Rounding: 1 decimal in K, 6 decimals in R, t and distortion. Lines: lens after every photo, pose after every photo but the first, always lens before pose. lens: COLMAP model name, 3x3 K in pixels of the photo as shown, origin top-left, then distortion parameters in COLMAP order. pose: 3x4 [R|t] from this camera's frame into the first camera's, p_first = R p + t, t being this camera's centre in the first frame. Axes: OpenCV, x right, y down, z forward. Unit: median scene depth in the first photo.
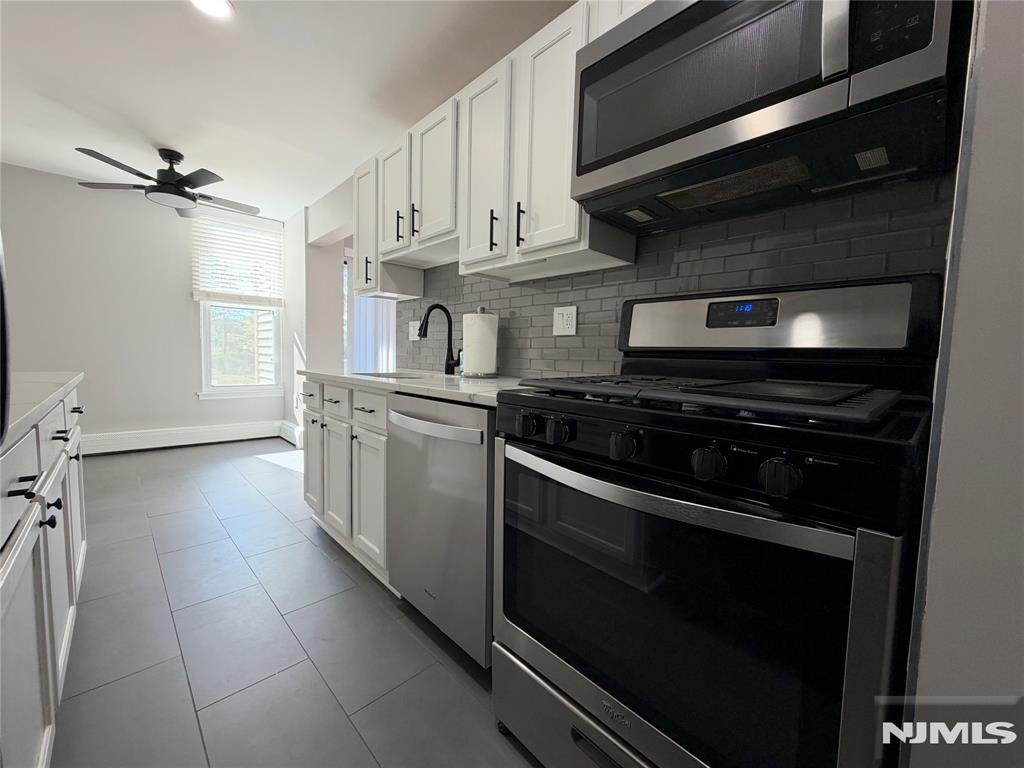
lens RADIAL K [[407.6, 0, 512.0], [0, 407.6, 384.0], [0, 0, 1]] dist [-0.002356, -0.000362]
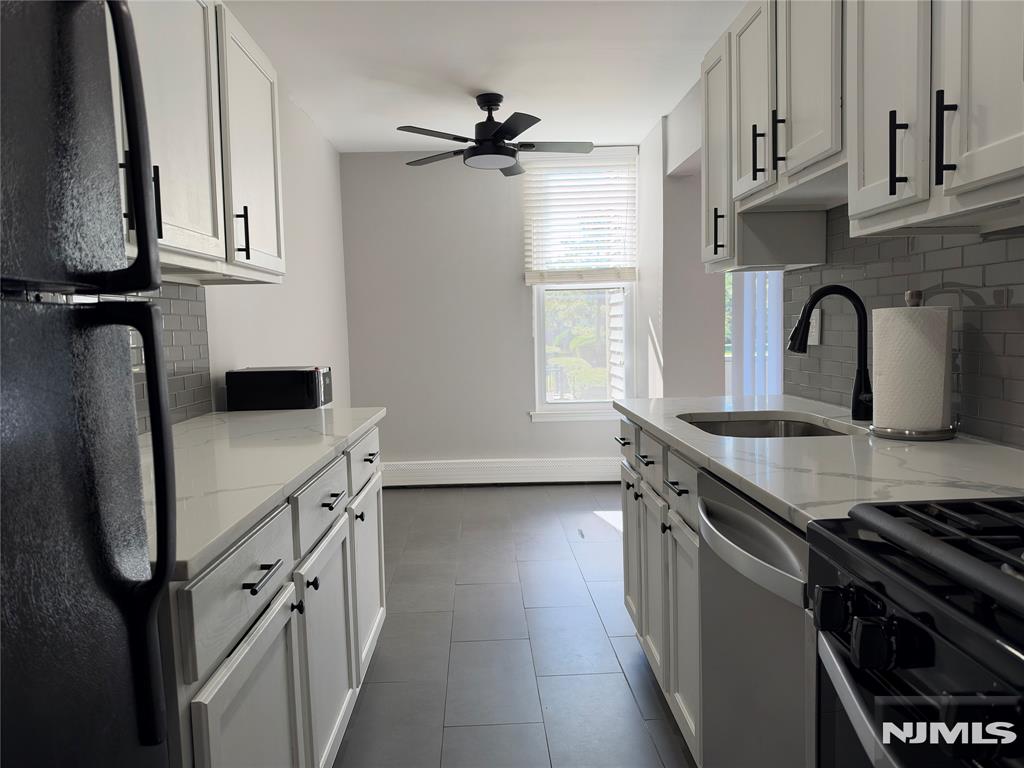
lens RADIAL K [[729.8, 0, 512.0], [0, 729.8, 384.0], [0, 0, 1]] dist [0.159530, -0.318233]
pose [[0.740075, 0.008689, -0.672468, 0.145575], [-0.003380, 0.999952, 0.009201, -0.075885], [0.672515, -0.004537, 0.740069, 0.029792]]
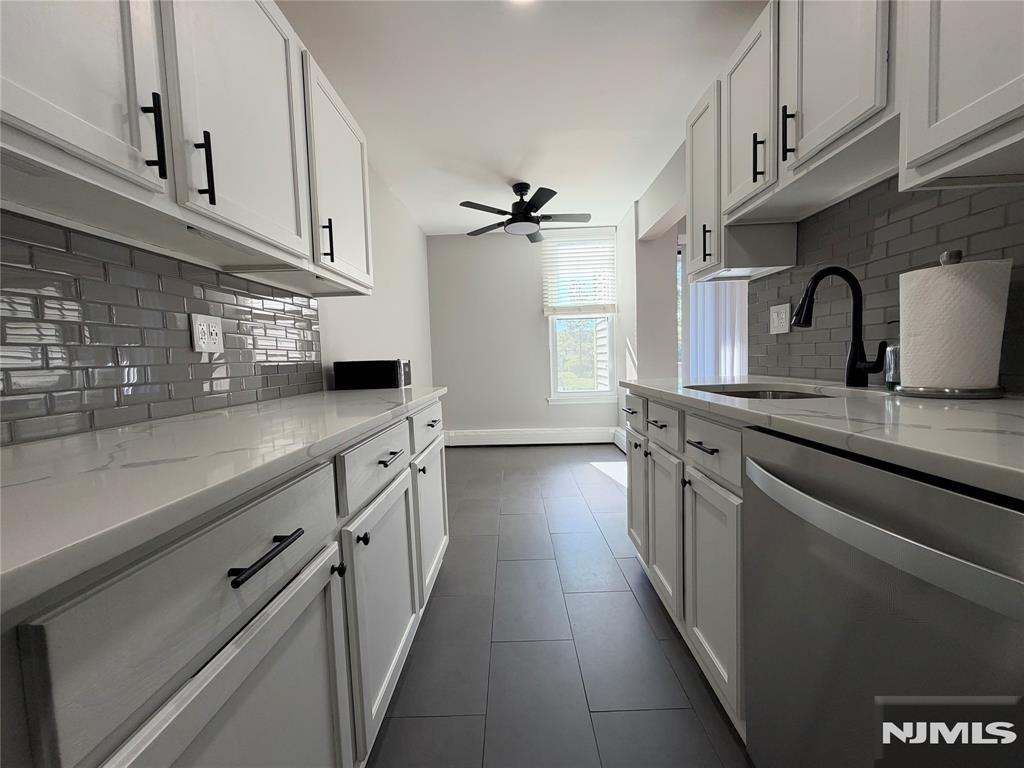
lens RADIAL K [[407.6, 0, 512.0], [0, 407.6, 384.0], [0, 0, 1]] dist [-0.002356, -0.000362]
pose [[0.708039, -0.003790, -0.706163, -0.092515], [0.002611, 0.999993, -0.002748, -0.027588], [0.706169, 0.000102, 0.708044, 0.255653]]
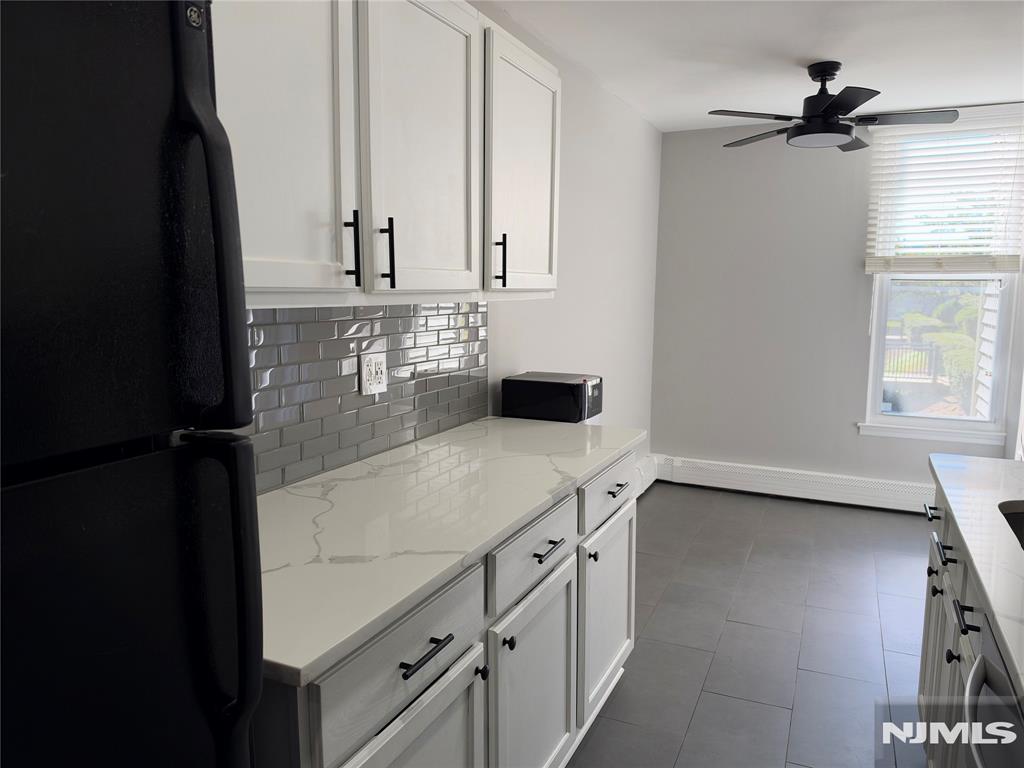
lens RADIAL K [[729.8, 0, 512.0], [0, 729.8, 384.0], [0, 0, 1]] dist [0.159530, -0.318233]
pose [[0.364820, 0.095135, -0.926205, 0.148530], [-0.061017, 0.995071, 0.078175, -0.177250], [0.929076, 0.027994, 0.368827, 0.173615]]
